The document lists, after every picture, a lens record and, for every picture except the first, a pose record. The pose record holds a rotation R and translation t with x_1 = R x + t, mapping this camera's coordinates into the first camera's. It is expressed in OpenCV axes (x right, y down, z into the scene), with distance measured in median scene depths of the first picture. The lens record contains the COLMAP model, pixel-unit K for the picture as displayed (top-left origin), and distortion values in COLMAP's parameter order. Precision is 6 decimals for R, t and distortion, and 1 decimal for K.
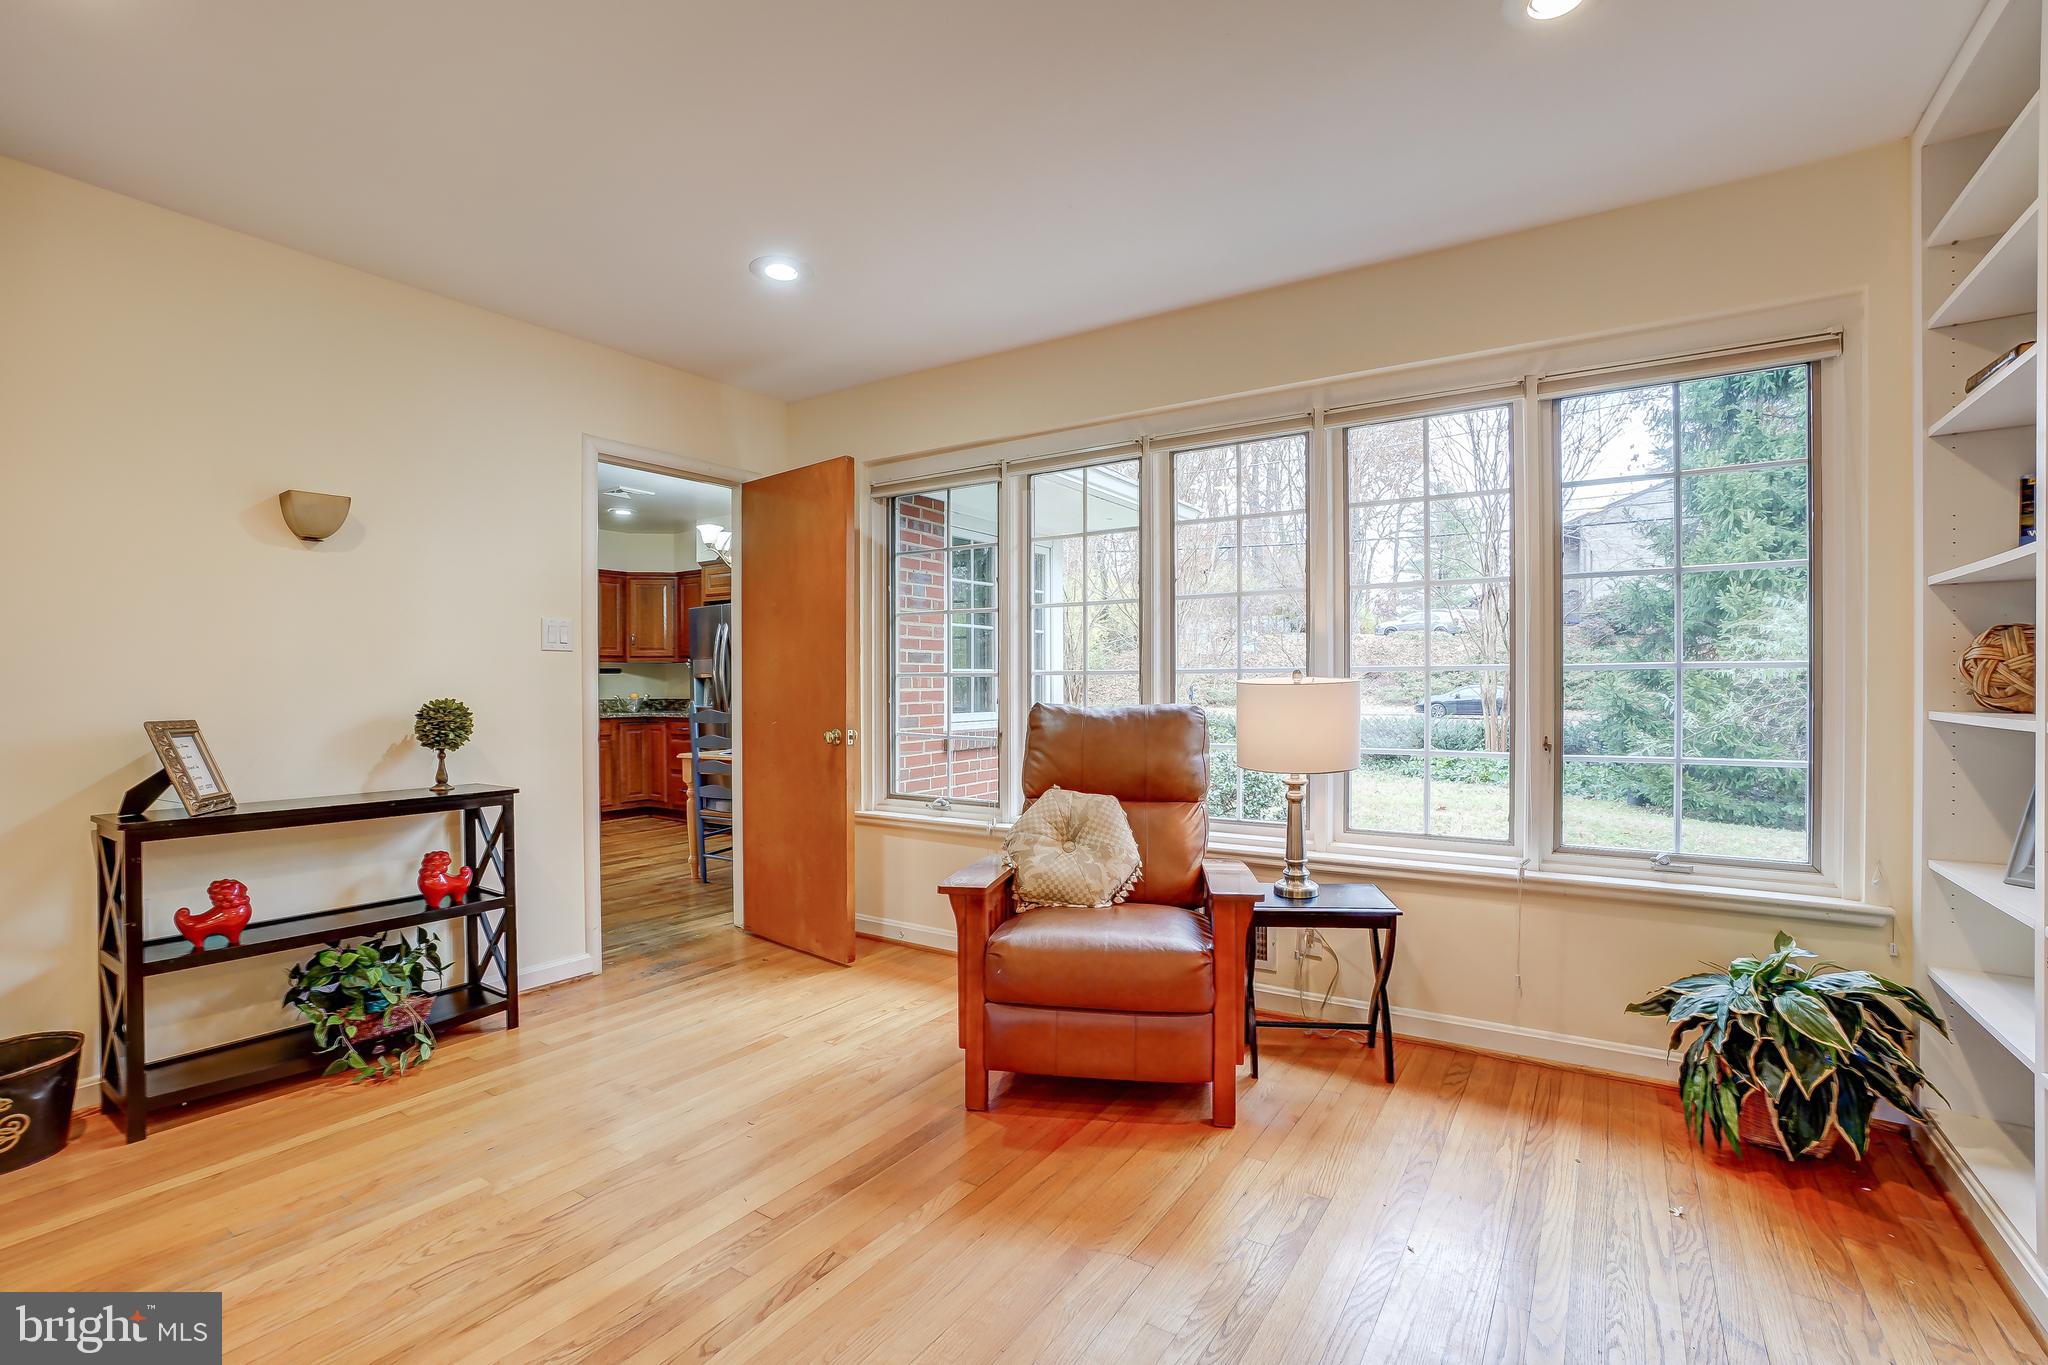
lens RADIAL K [[895.1, 0, 1024.0], [0, 895.1, 682.5], [0, 0, 1]] dist [-0.035889, 0.000241]
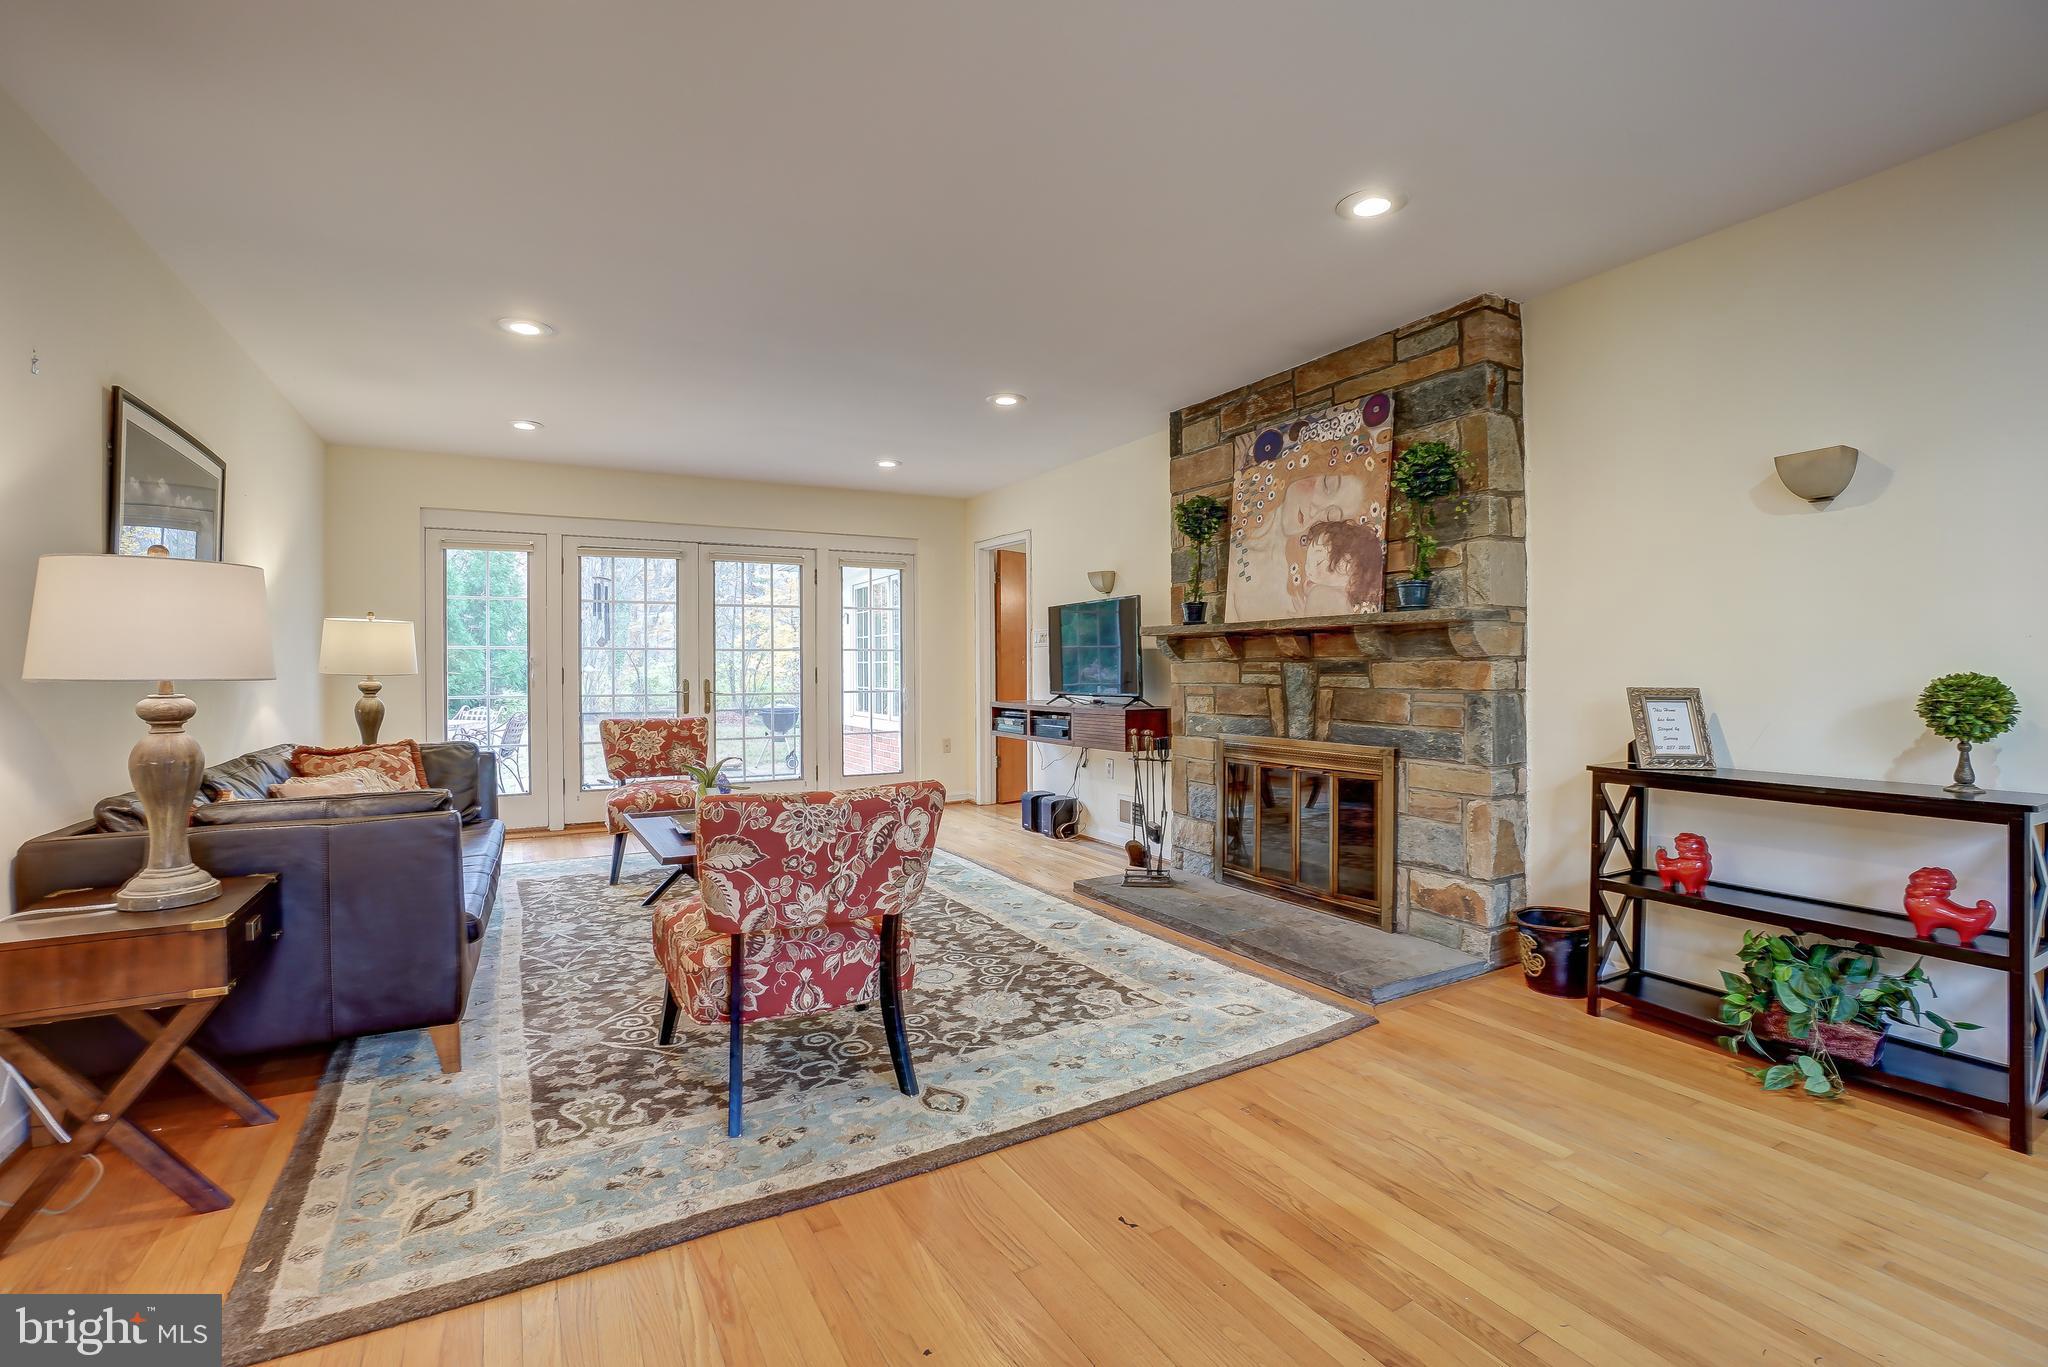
lens RADIAL K [[911.1, 0, 1019.4], [0, 911.1, 667.3], [0, 0, 1]] dist [-0.036172, 0.001047]
pose [[-0.473991, 0.005348, -0.880514, 0.445352], [0.007110, 0.999972, 0.002246, 0.006854], [0.880501, -0.005196, -0.474016, 0.729887]]
